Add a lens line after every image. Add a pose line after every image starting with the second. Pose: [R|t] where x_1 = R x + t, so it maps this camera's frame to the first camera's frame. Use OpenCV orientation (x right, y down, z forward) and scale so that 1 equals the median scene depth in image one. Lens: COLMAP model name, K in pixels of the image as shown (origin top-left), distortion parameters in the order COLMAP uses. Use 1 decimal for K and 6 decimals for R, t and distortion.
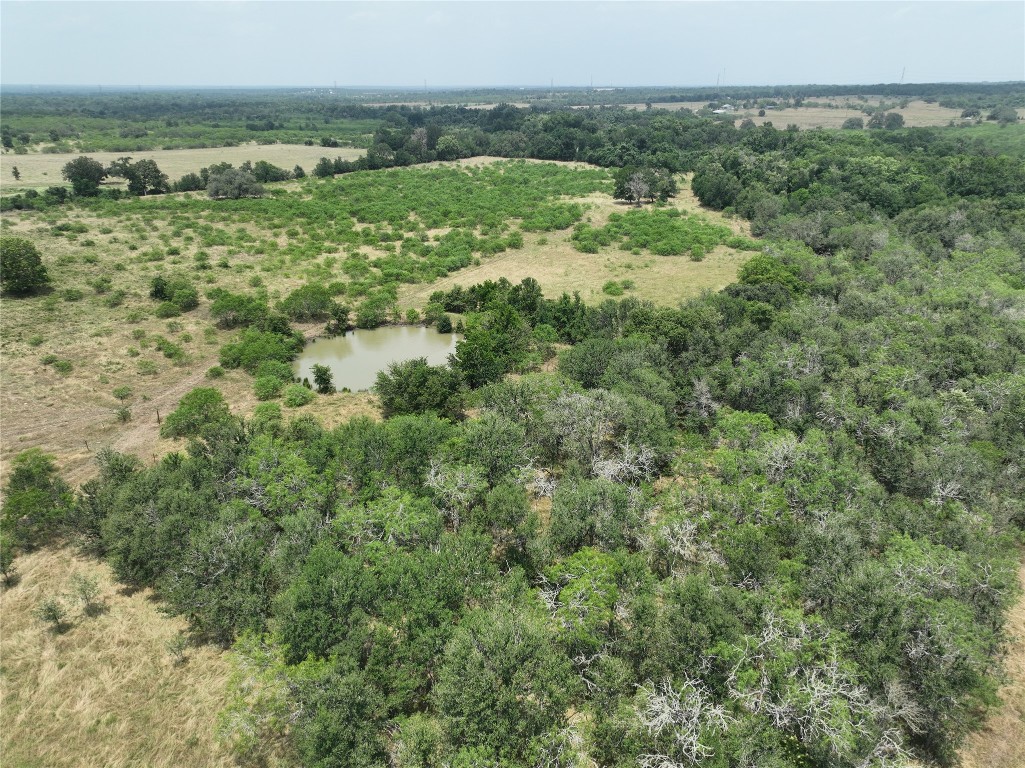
lens RADIAL K [[716.8, 0, 518.9], [0, 716.8, 384.3], [0, 0, 1]] dist [-0.005101, 0.020198]
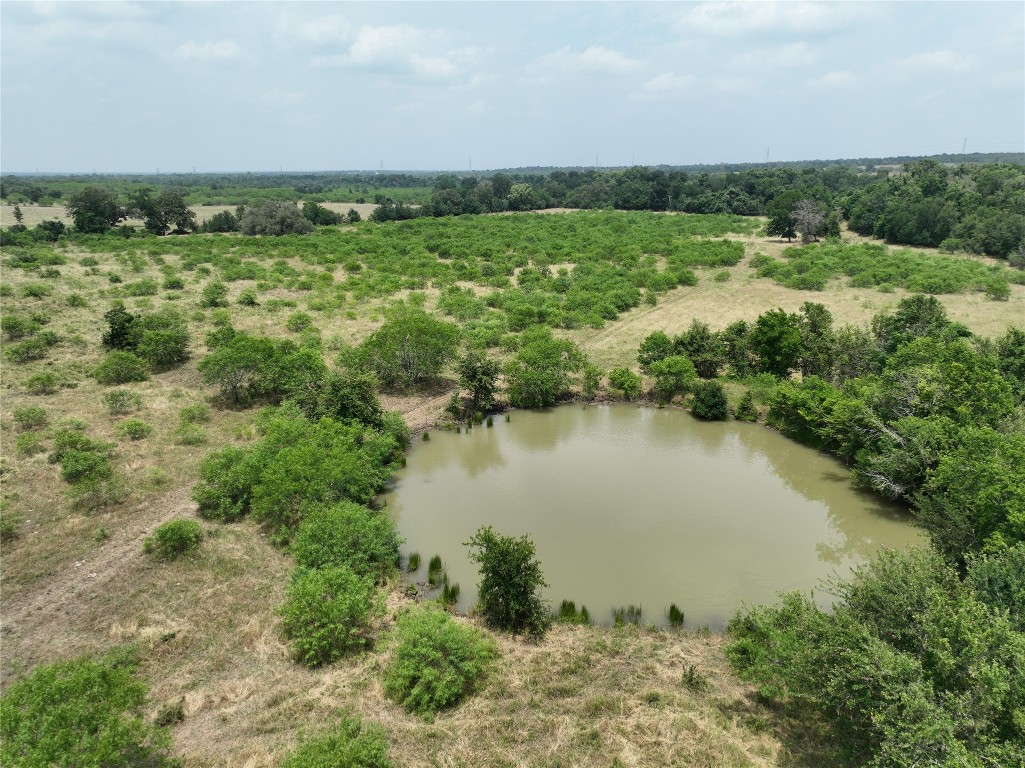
lens RADIAL K [[716.8, 0, 508.2], [0, 716.8, 385.7], [0, 0, 1]] dist [-0.005101, 0.020198]
pose [[0.998117, 0.005692, -0.061074, -0.120912], [-0.011992, 0.994579, -0.103287, -0.027352], [0.060155, 0.103825, 0.992775, 0.327653]]
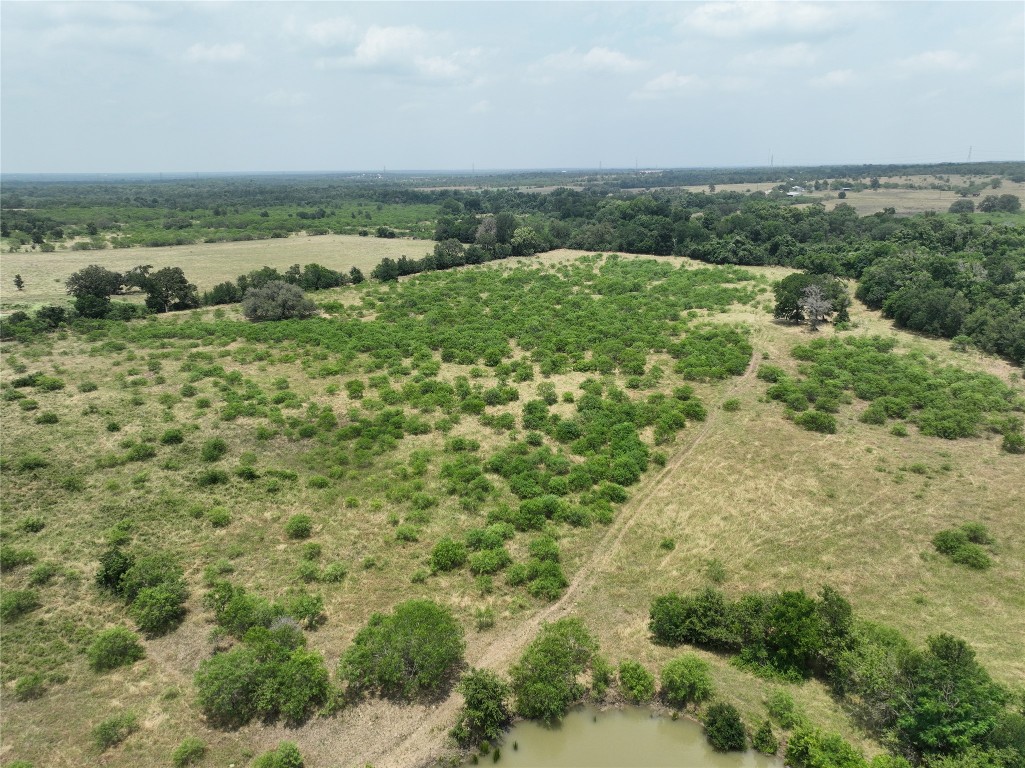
lens RADIAL K [[716.8, 0, 507.4], [0, 716.8, 382.4], [0, 0, 1]] dist [-0.005101, 0.020198]
pose [[0.997832, 0.009220, -0.065158, -0.124564], [-0.015964, 0.994475, -0.103756, -0.144143], [0.063841, 0.104571, 0.992466, 0.326499]]
